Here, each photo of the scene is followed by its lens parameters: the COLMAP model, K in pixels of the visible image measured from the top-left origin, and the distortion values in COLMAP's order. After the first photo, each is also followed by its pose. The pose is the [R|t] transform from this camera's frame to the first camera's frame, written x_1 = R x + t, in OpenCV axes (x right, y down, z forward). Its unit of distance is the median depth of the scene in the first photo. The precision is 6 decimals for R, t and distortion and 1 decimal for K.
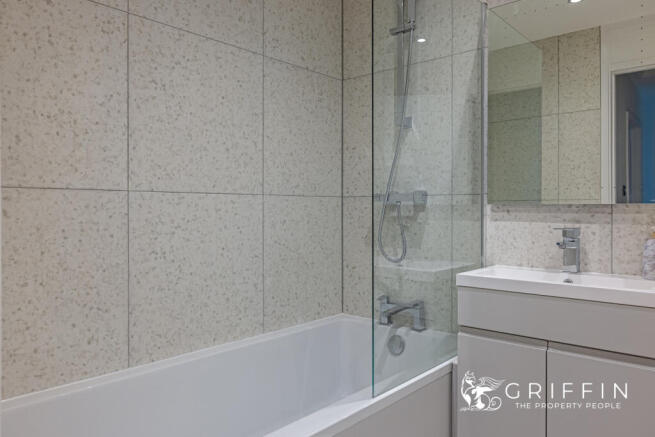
lens RADIAL K [[463.8, 0, 327.2], [0, 463.8, 217.9], [0, 0, 1]] dist [-0.009881, 0.002290]
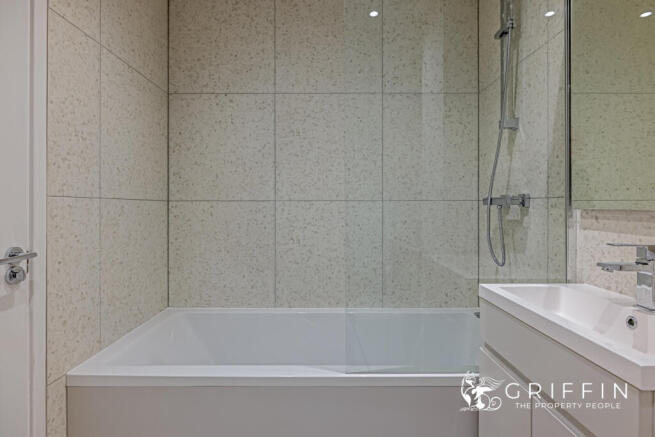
lens RADIAL K [[343.9, 0, 326.9], [0, 343.9, 212.5], [0, 0, 1]] dist [-0.003627, -0.000085]
pose [[0.674183, 0.011267, -0.738478, 0.500360], [-0.013063, 0.999909, 0.003330, -0.019325], [0.738449, 0.007401, 0.674269, 0.254557]]
